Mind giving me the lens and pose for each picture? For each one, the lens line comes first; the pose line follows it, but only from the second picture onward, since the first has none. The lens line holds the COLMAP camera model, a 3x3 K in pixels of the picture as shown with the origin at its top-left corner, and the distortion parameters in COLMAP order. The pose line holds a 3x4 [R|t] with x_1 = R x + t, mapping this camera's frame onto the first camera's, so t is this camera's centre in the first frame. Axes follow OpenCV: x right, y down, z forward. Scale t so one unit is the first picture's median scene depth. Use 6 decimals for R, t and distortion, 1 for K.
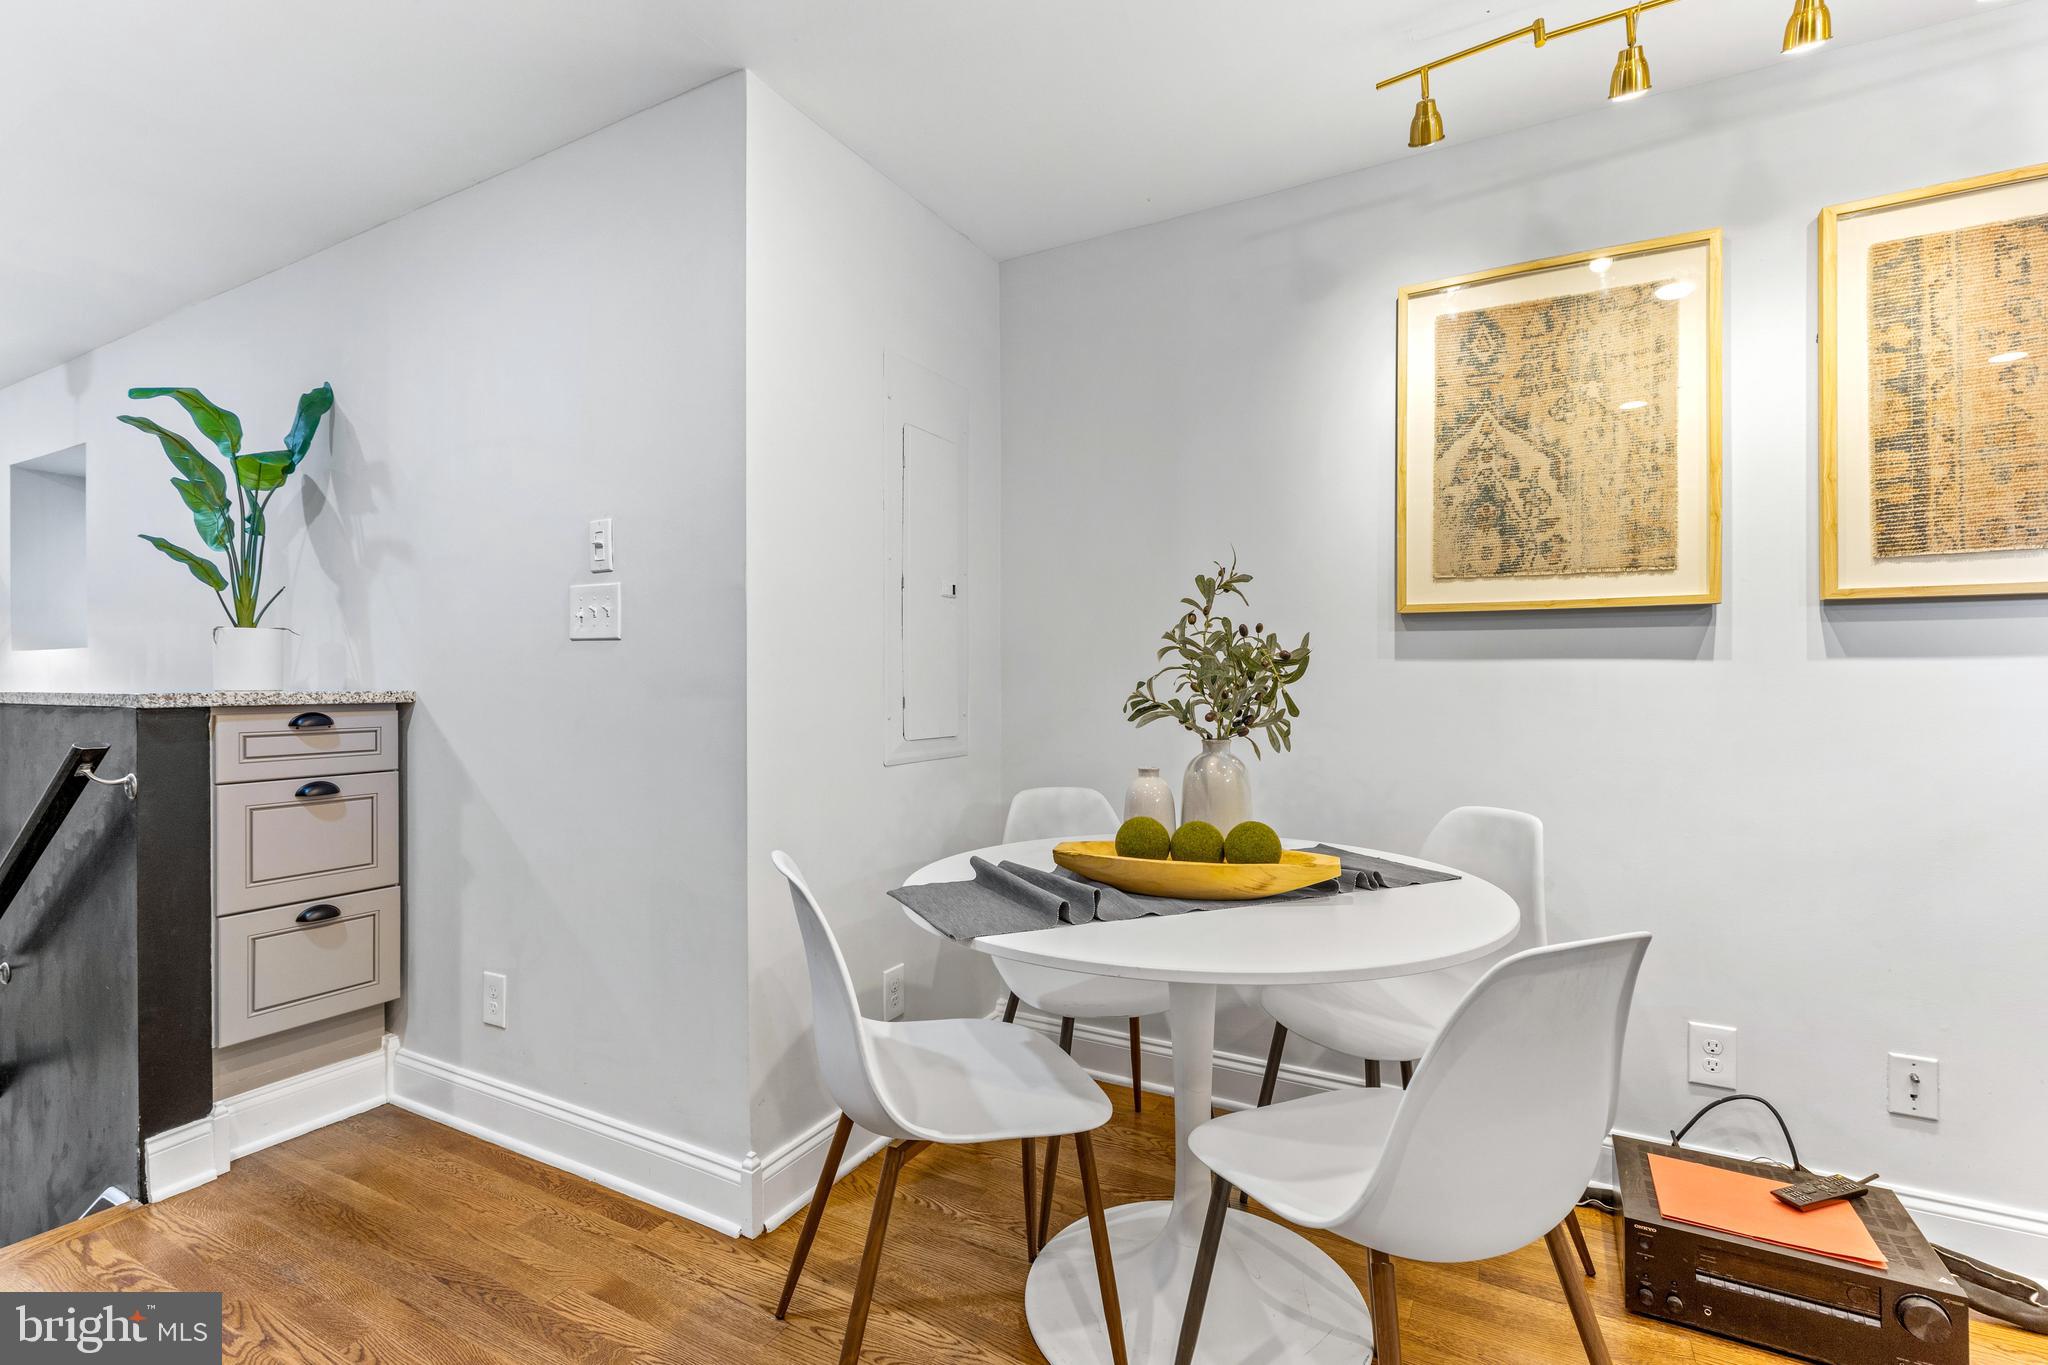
lens RADIAL K [[925.4, 0, 1023.9], [0, 925.4, 676.3], [0, 0, 1]] dist [0.005831, -0.001265]
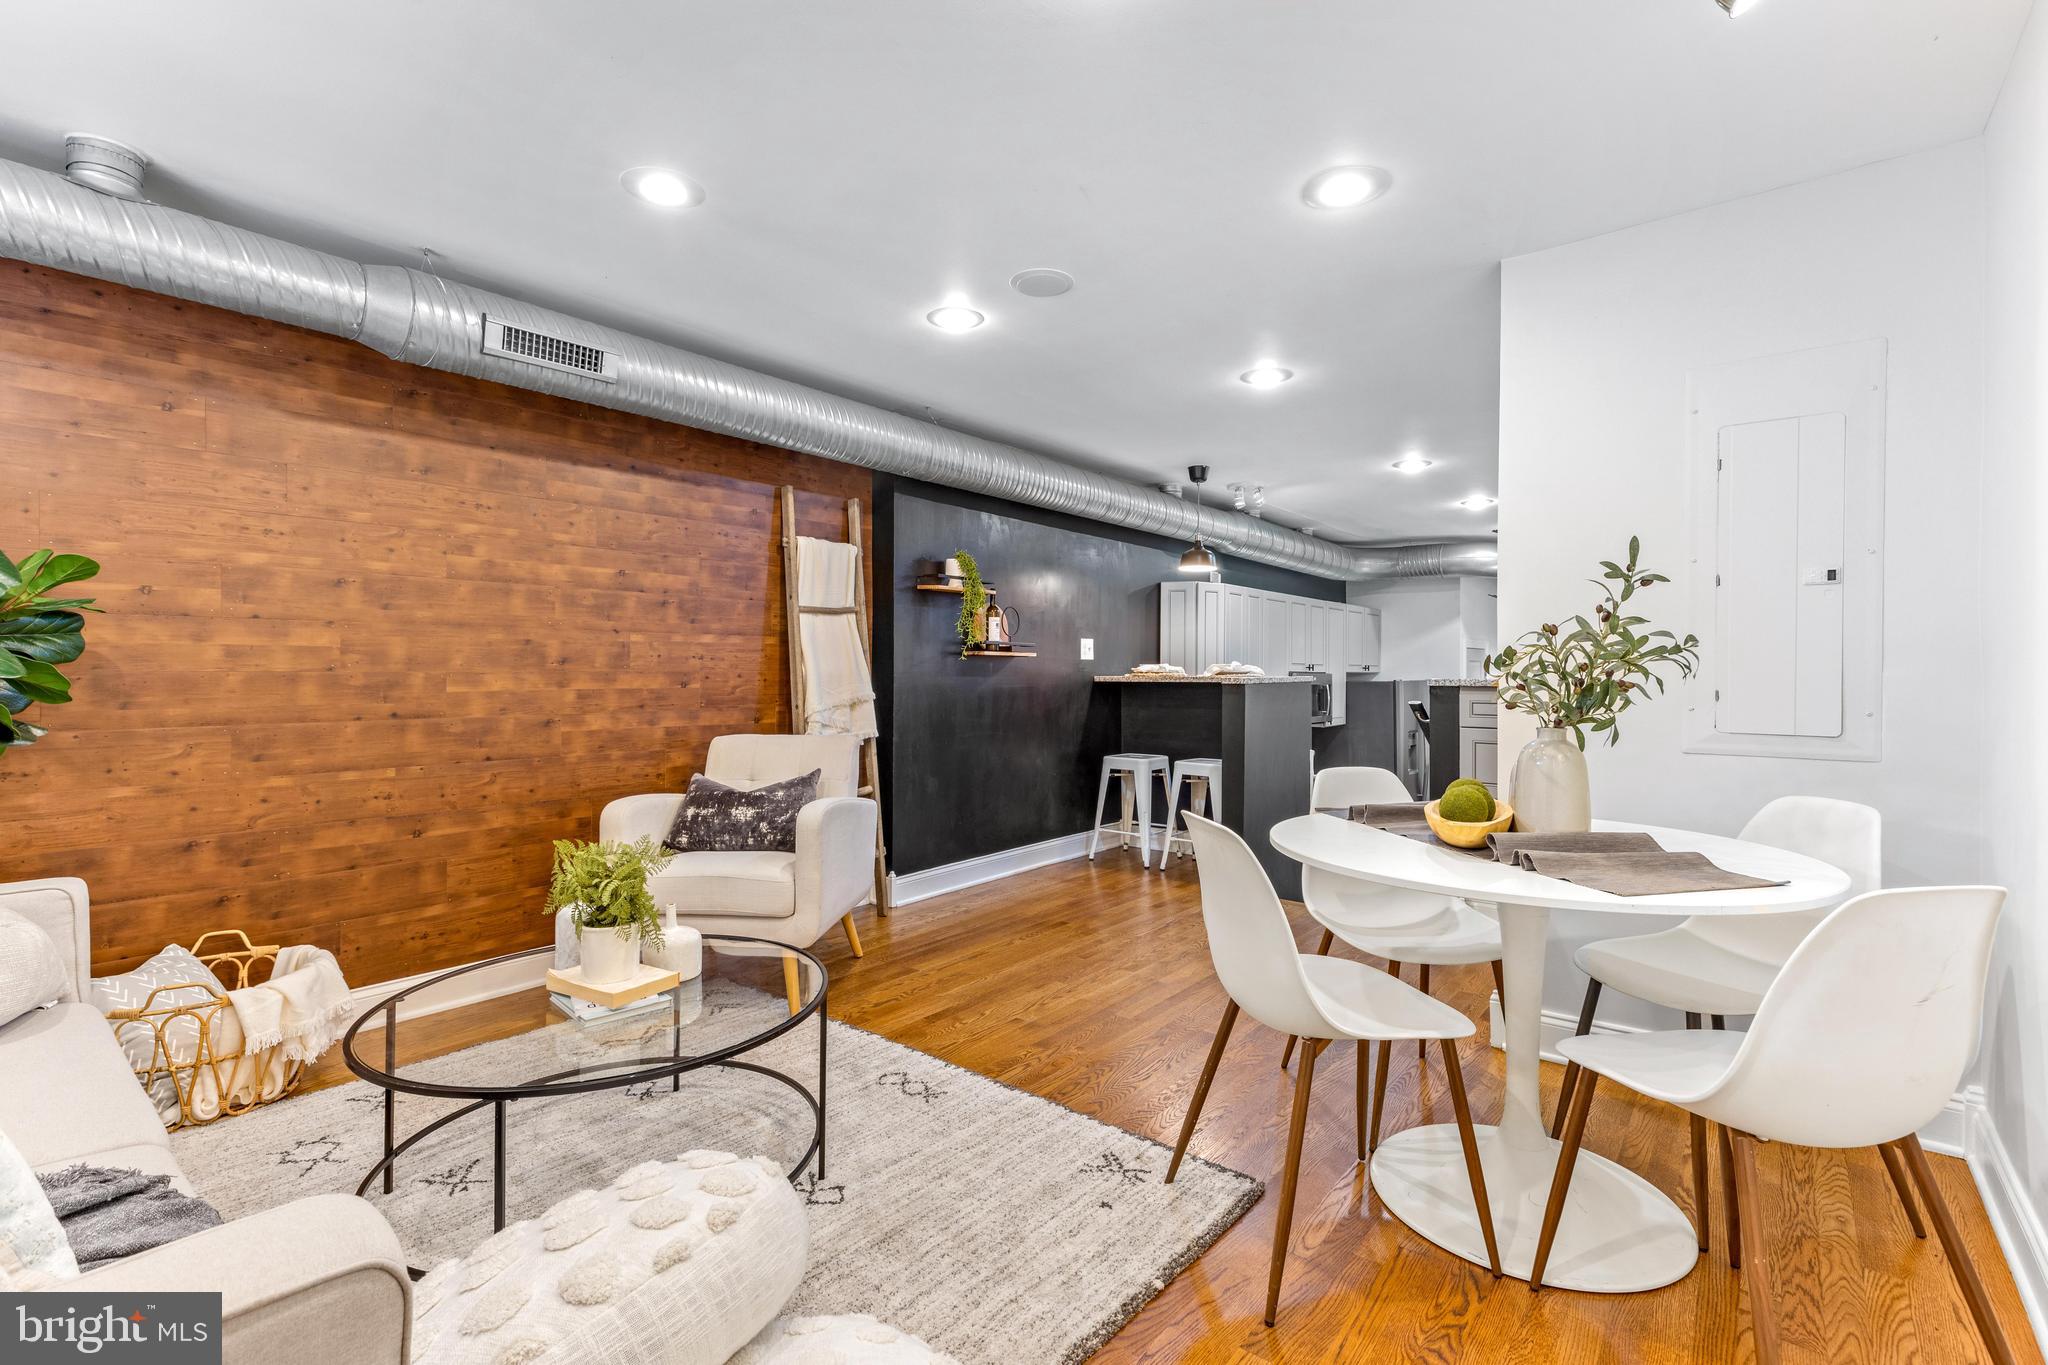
lens RADIAL K [[925.4, 0, 1040.5], [0, 925.4, 670.0], [0, 0, 1]] dist [0.005831, -0.001265]
pose [[-0.164290, -0.002221, -0.986410, 1.151432], [0.000221, 0.999997, -0.002288, 0.005391], [0.986412, -0.000594, -0.164289, 0.464440]]
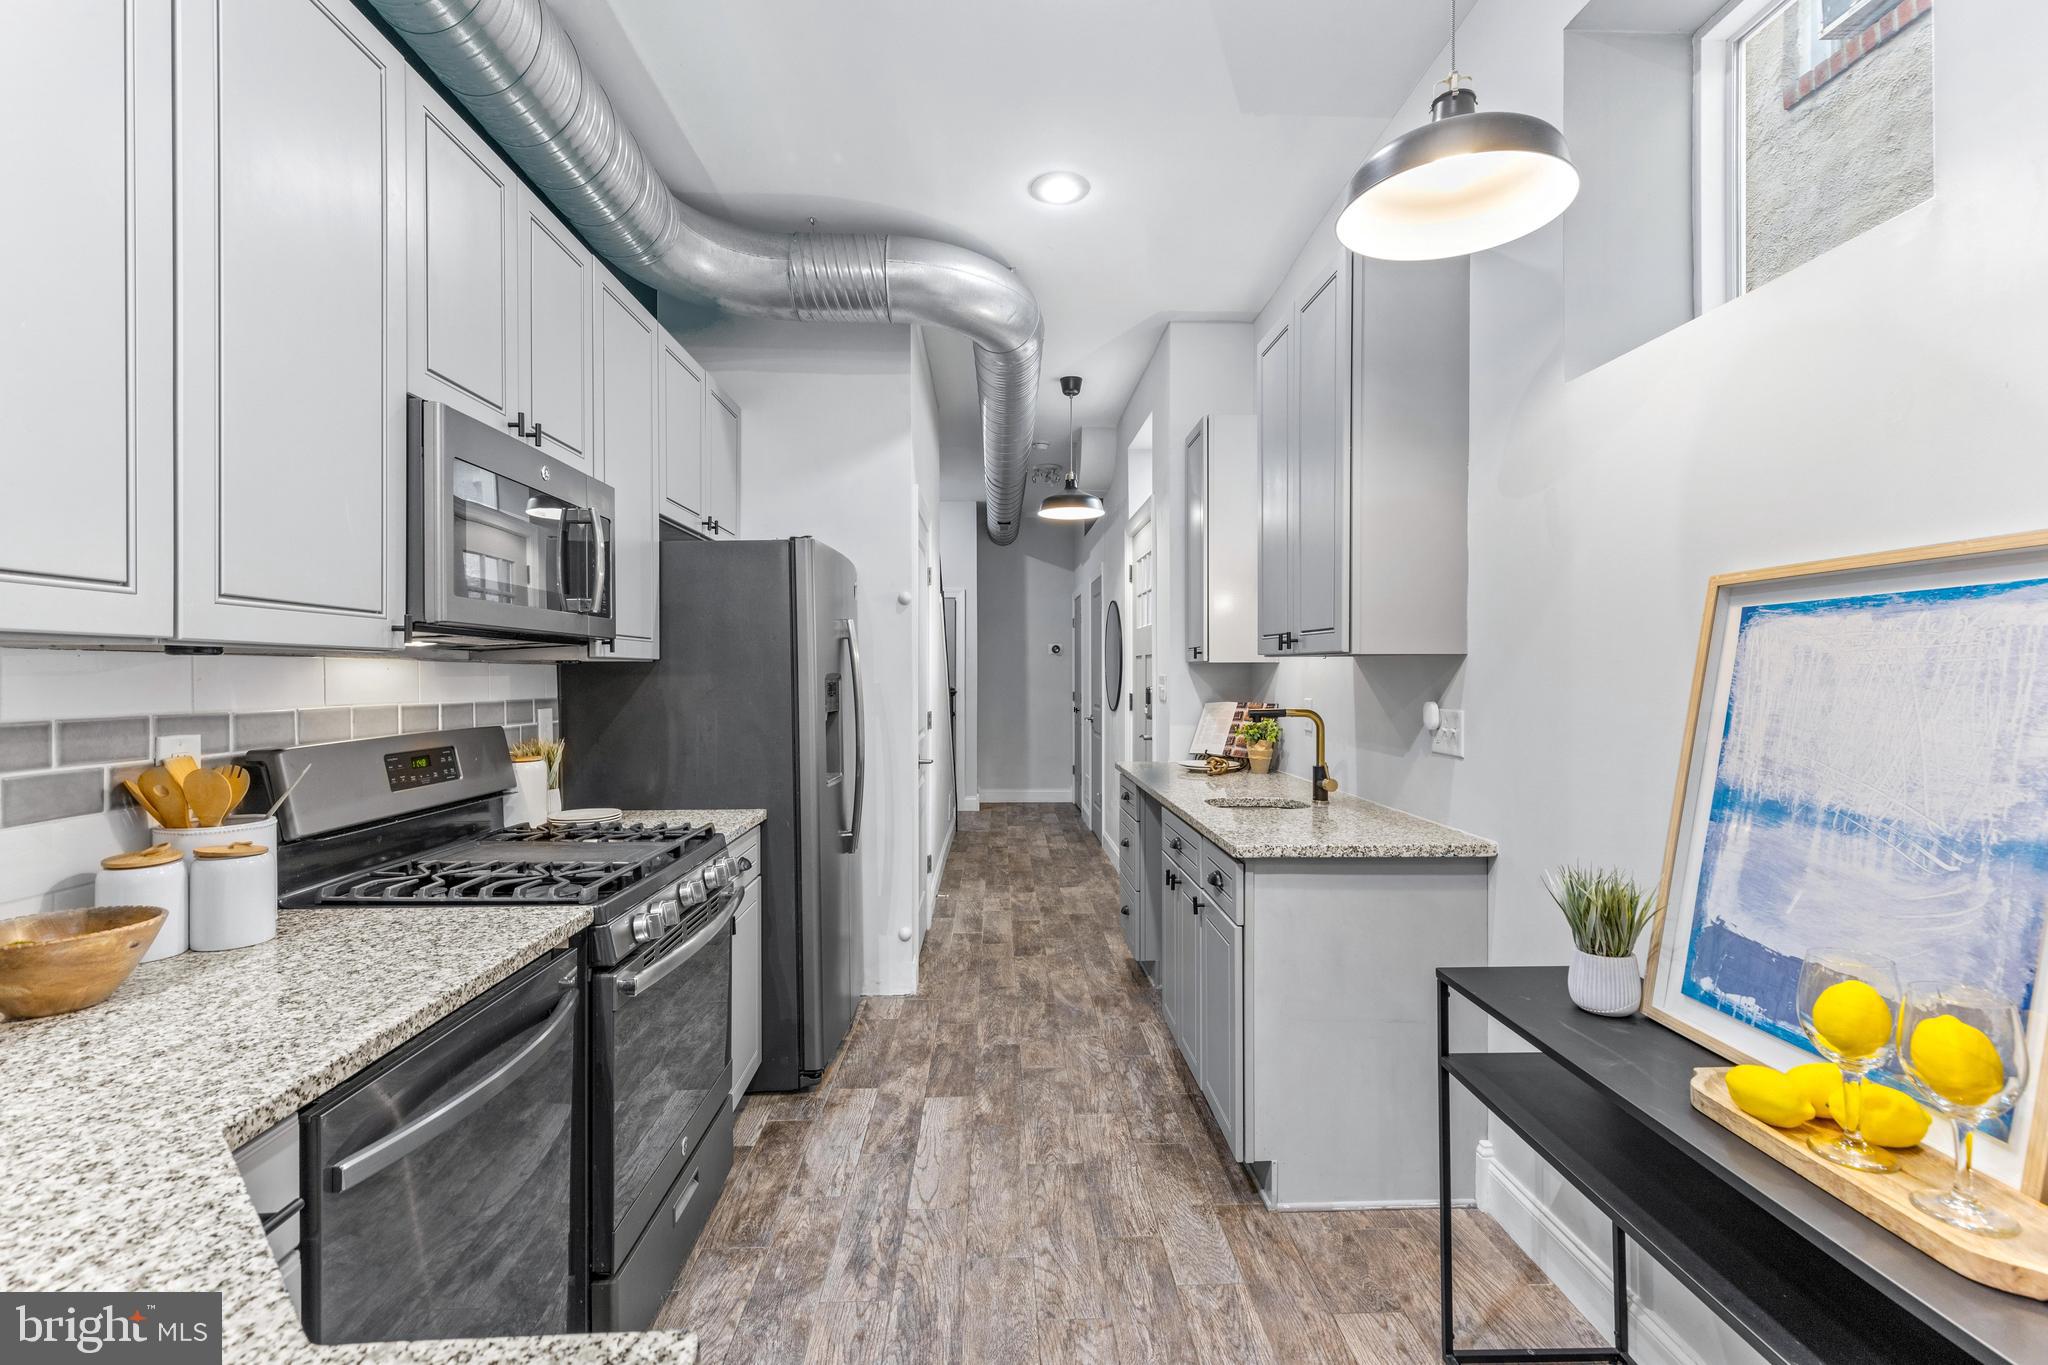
lens RADIAL K [[925.4, 0, 1024.9], [0, 925.4, 678.4], [0, 0, 1]] dist [0.005831, -0.001265]
pose [[0.507088, 0.007721, -0.861860, -1.453520], [0.001872, 0.999948, 0.010059, 0.246118], [0.861892, -0.006714, 0.507047, 0.864697]]
